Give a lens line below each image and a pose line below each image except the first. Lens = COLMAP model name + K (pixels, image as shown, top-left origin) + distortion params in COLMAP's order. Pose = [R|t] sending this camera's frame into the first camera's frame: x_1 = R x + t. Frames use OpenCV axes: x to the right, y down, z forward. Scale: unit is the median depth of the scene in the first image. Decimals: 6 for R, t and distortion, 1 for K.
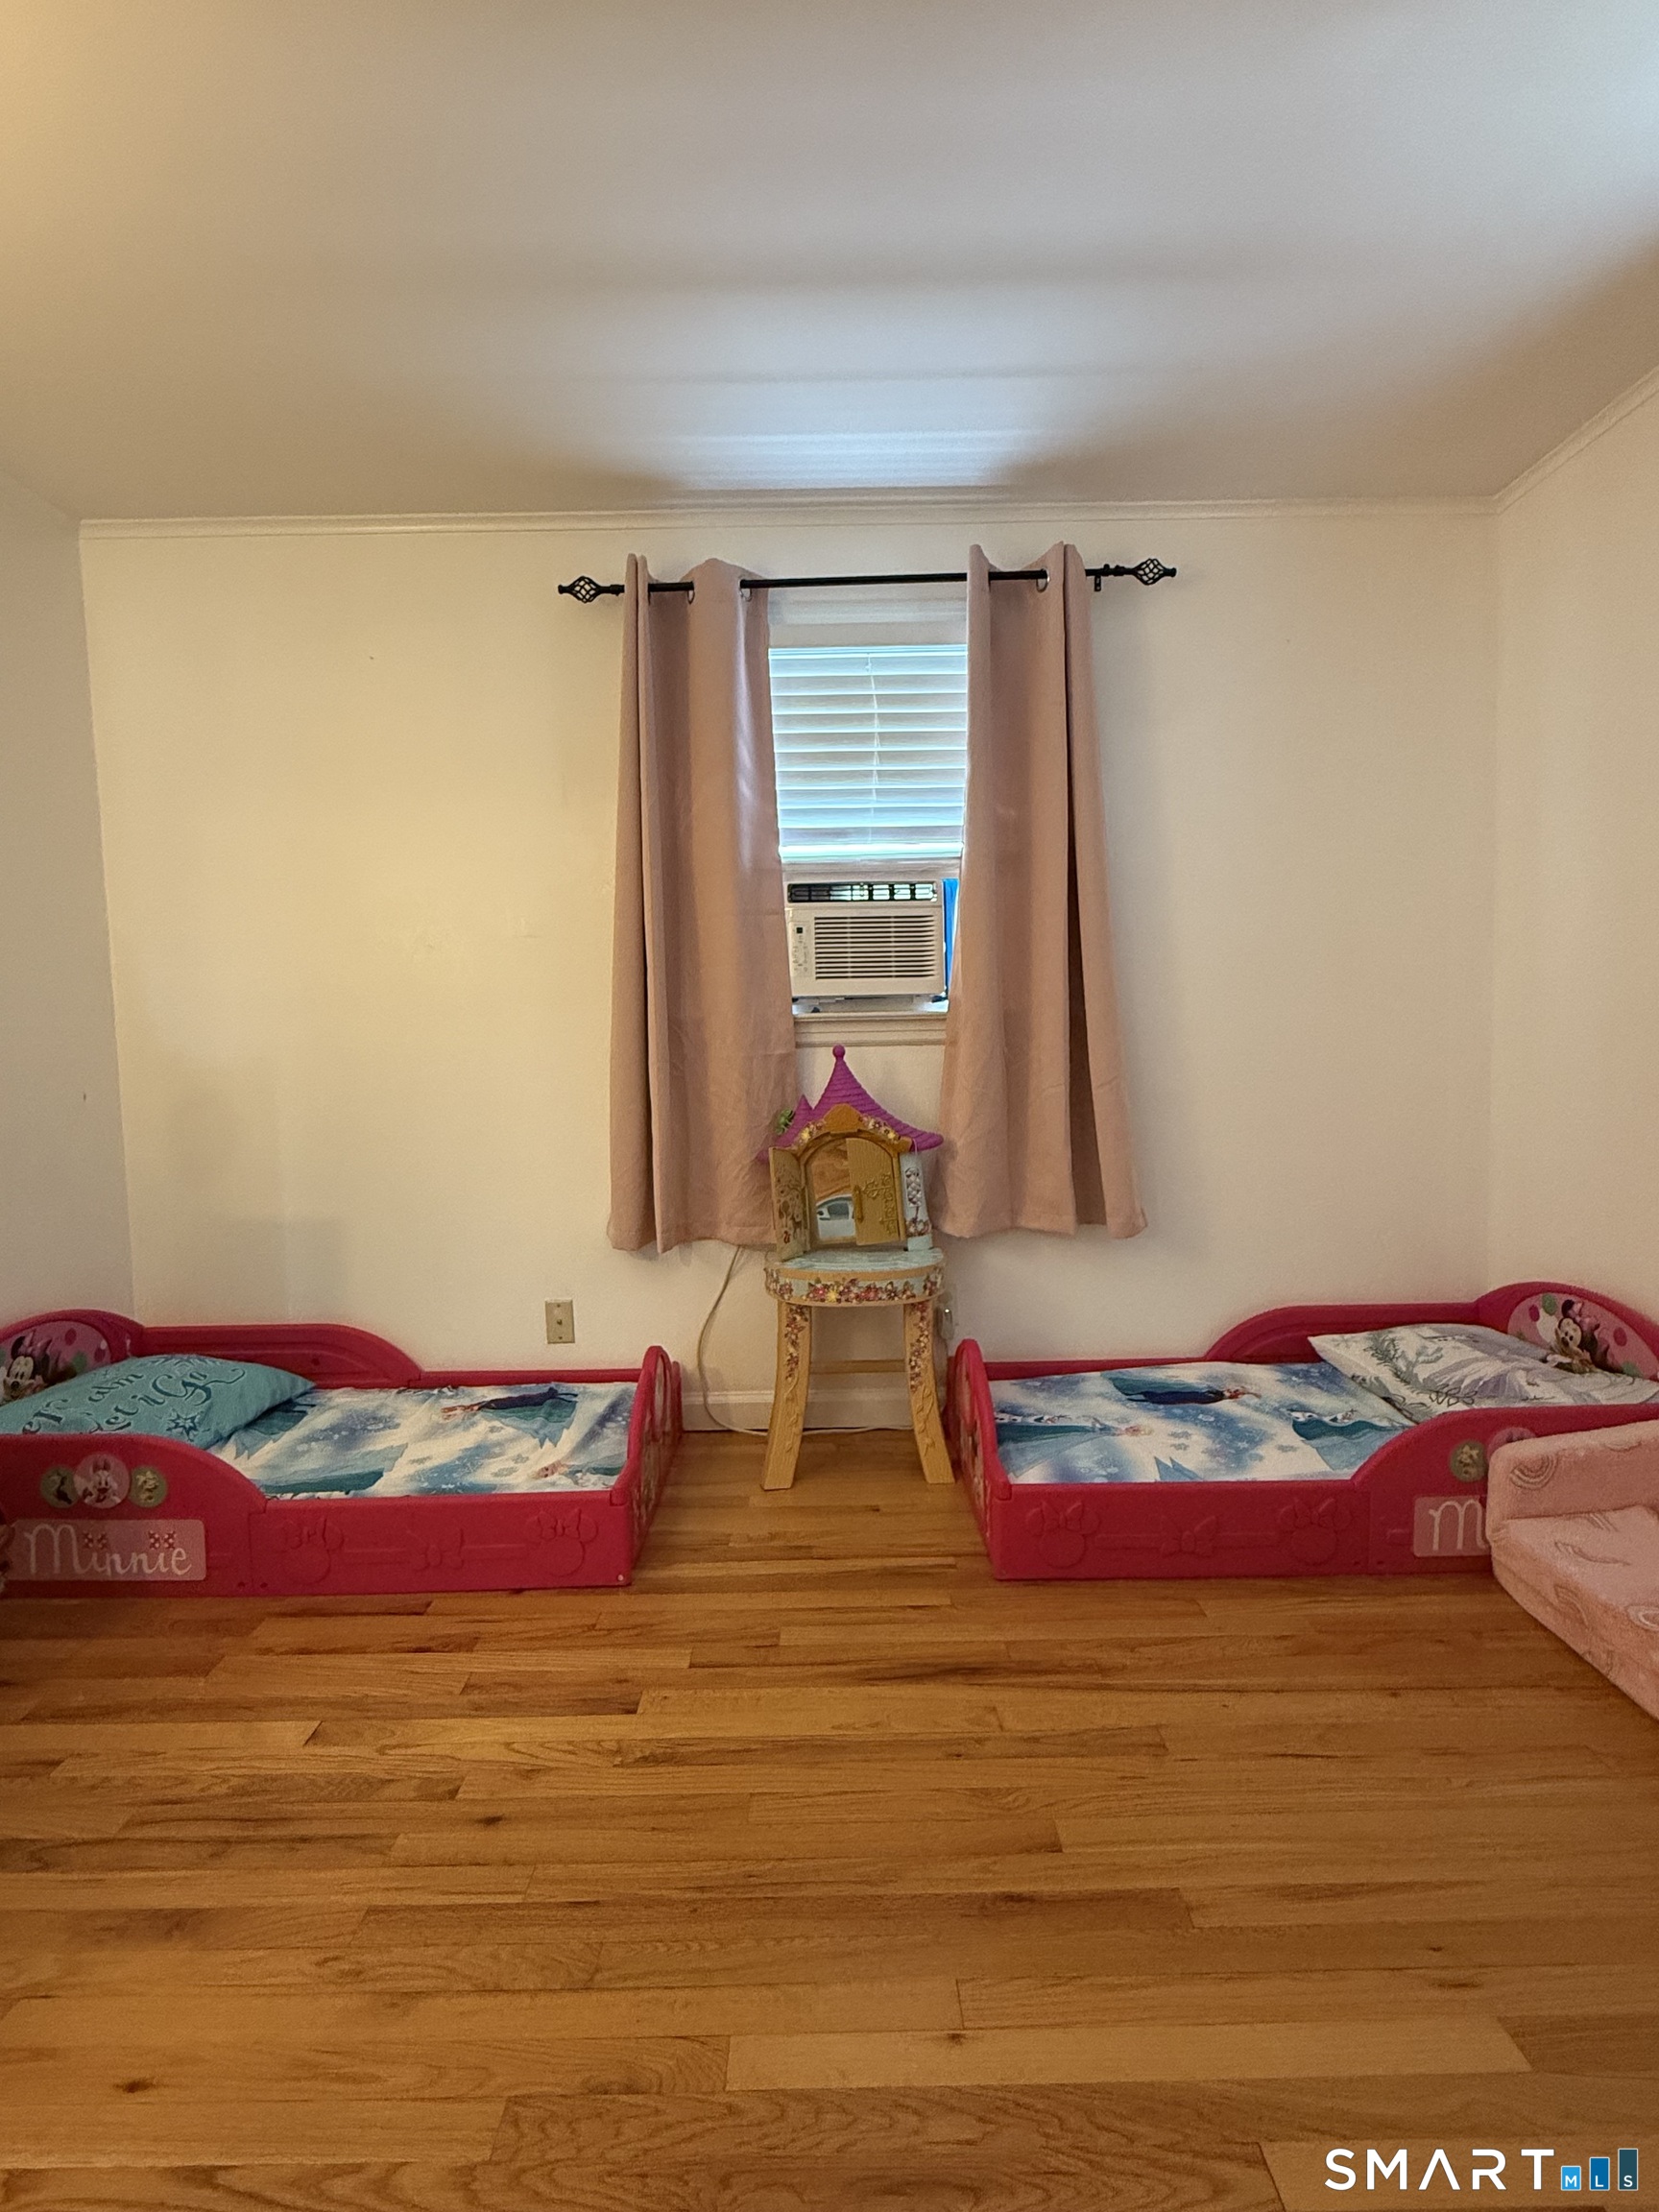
lens RADIAL K [[1052.0, 0, 828.6], [0, 1052.0, 1107.2], [0, 0, 1]] dist [-0.000780, -0.001442]
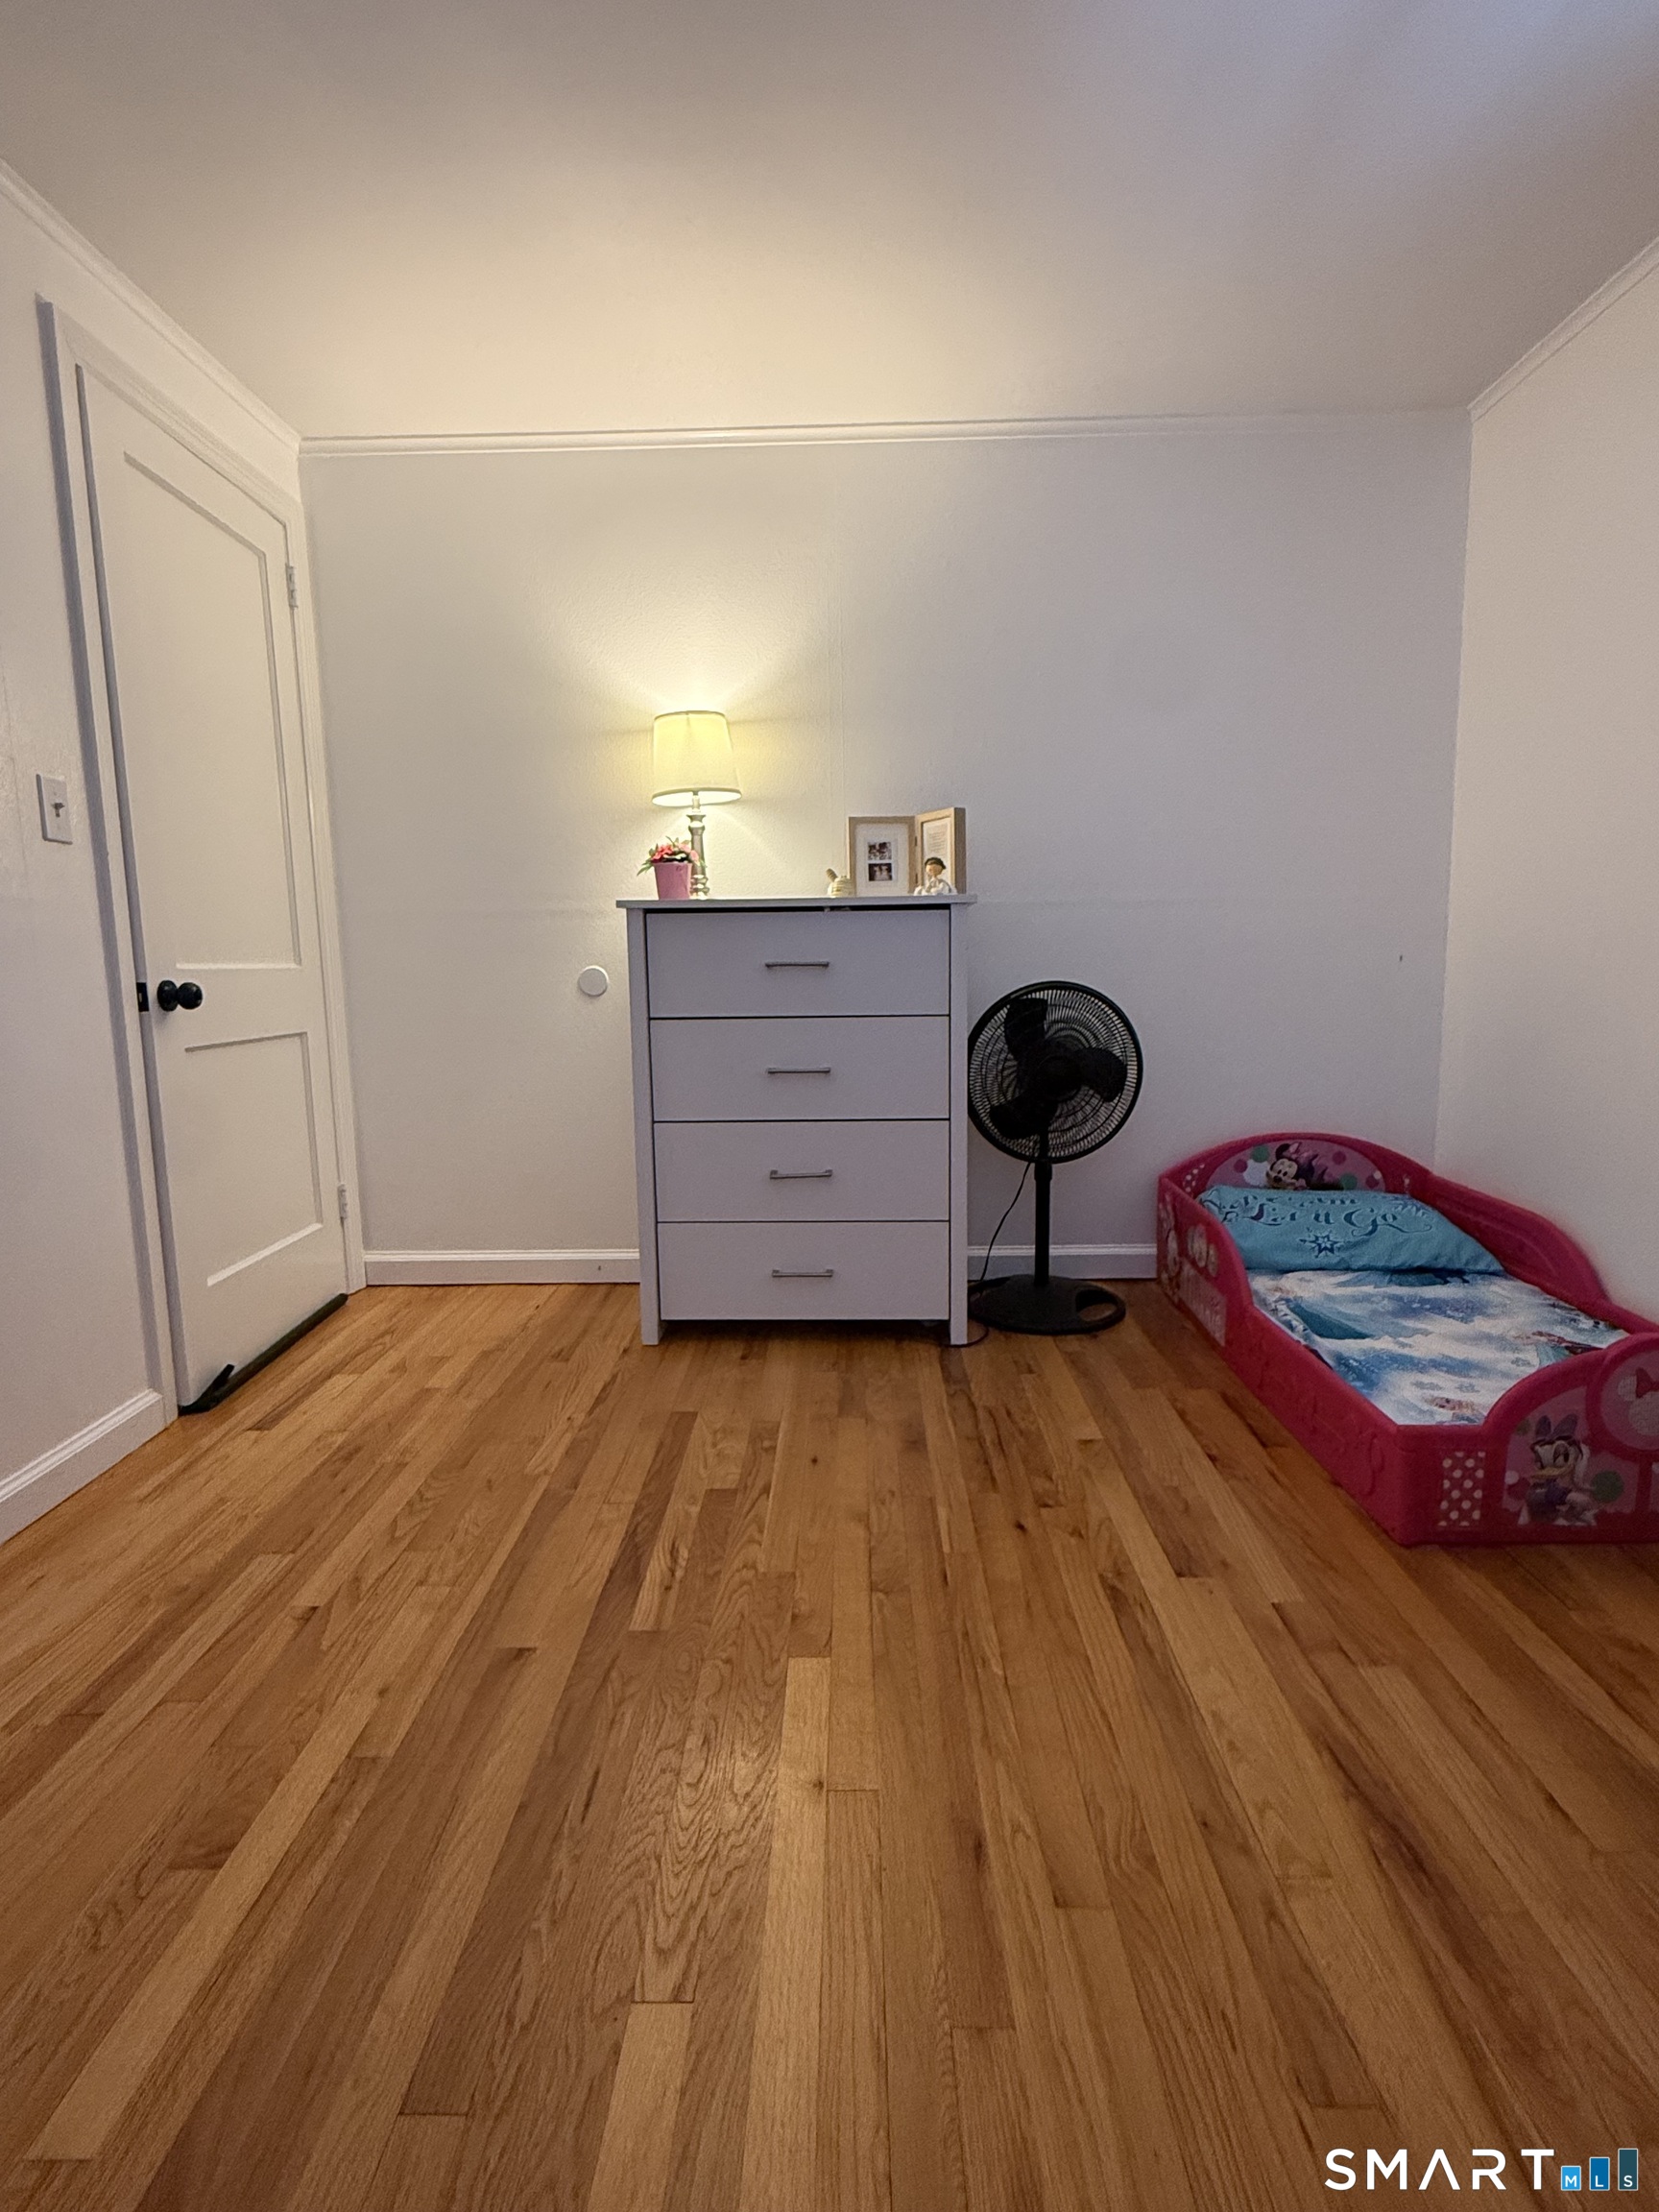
lens RADIAL K [[1081.5, 0, 824.6], [0, 1081.5, 1102.6], [0, 0, 1]] dist [0.002659, 0.000904]
pose [[-0.022266, 0.155245, -0.987625, 0.522130], [-0.043071, 0.986804, 0.156087, -0.012004], [0.998824, 0.046014, -0.015286, 0.443586]]
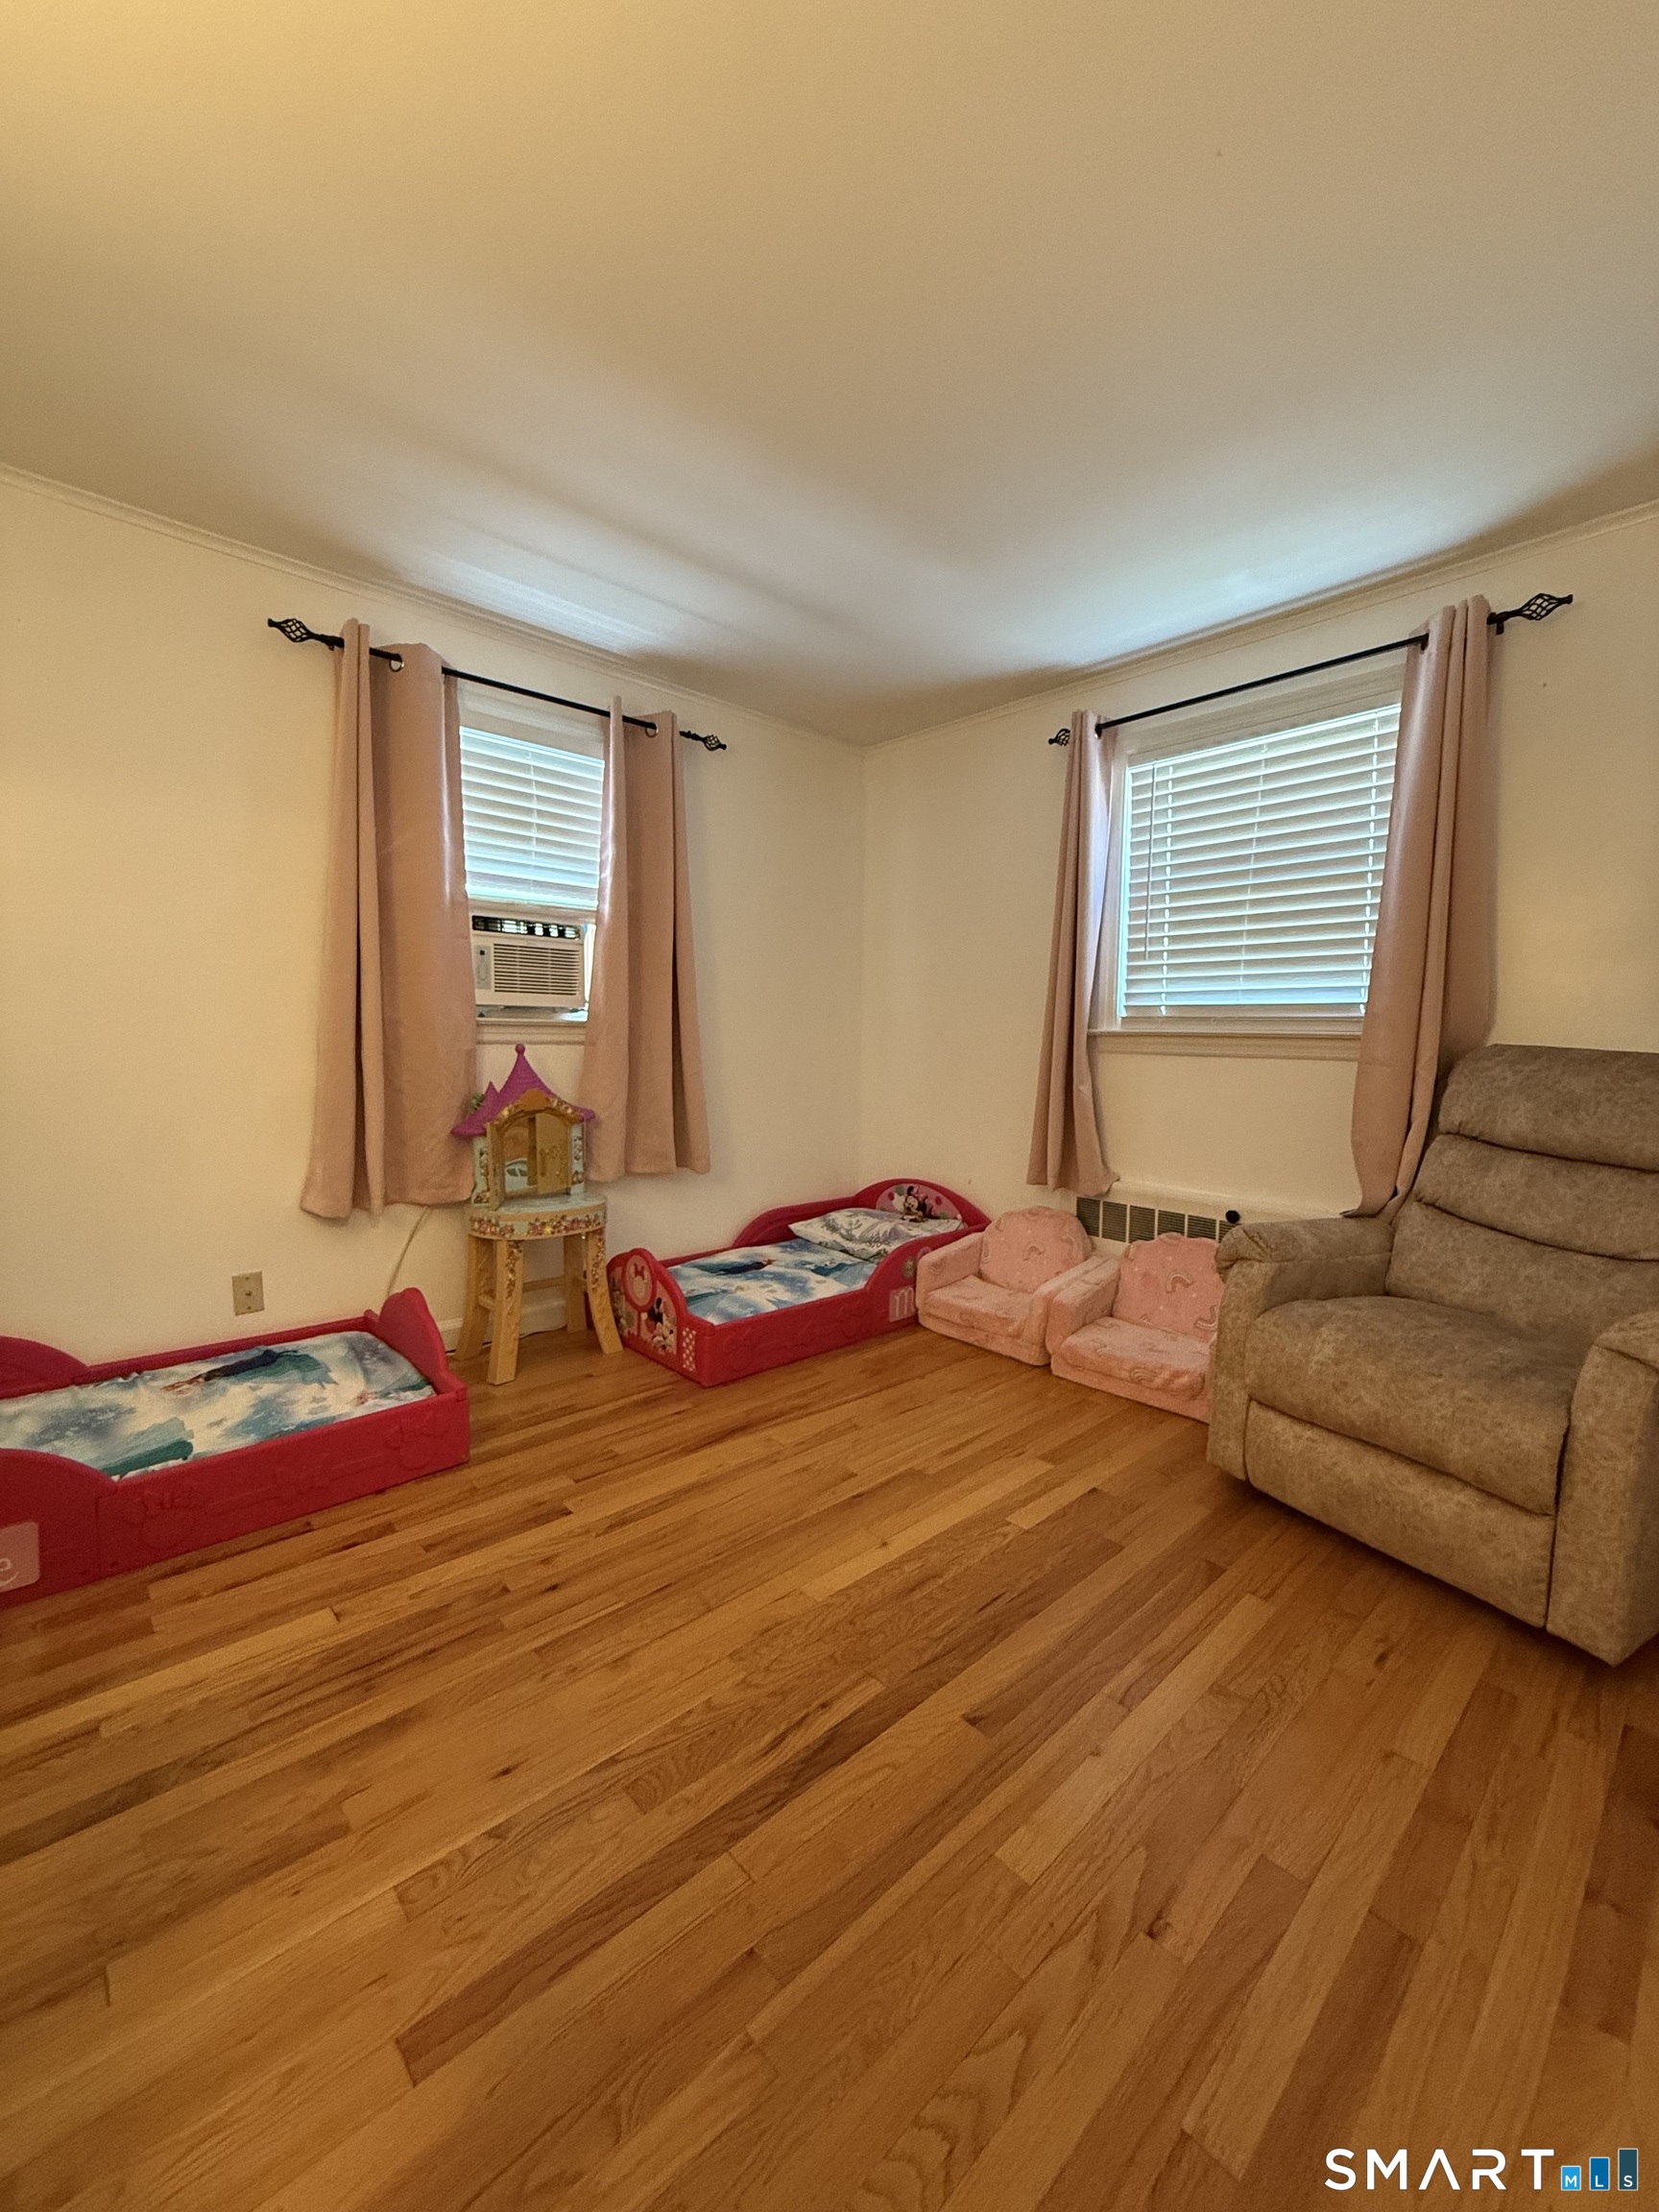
lens RADIAL K [[884.3, 0, 827.6], [0, 884.3, 1104.5], [0, 0, 1]] dist [-0.006616, -0.000036]
pose [[0.734794, -0.023611, 0.677879, -0.493658], [0.013053, 0.999701, 0.020672, -0.000900], [-0.678165, -0.006342, 0.734883, -0.079510]]
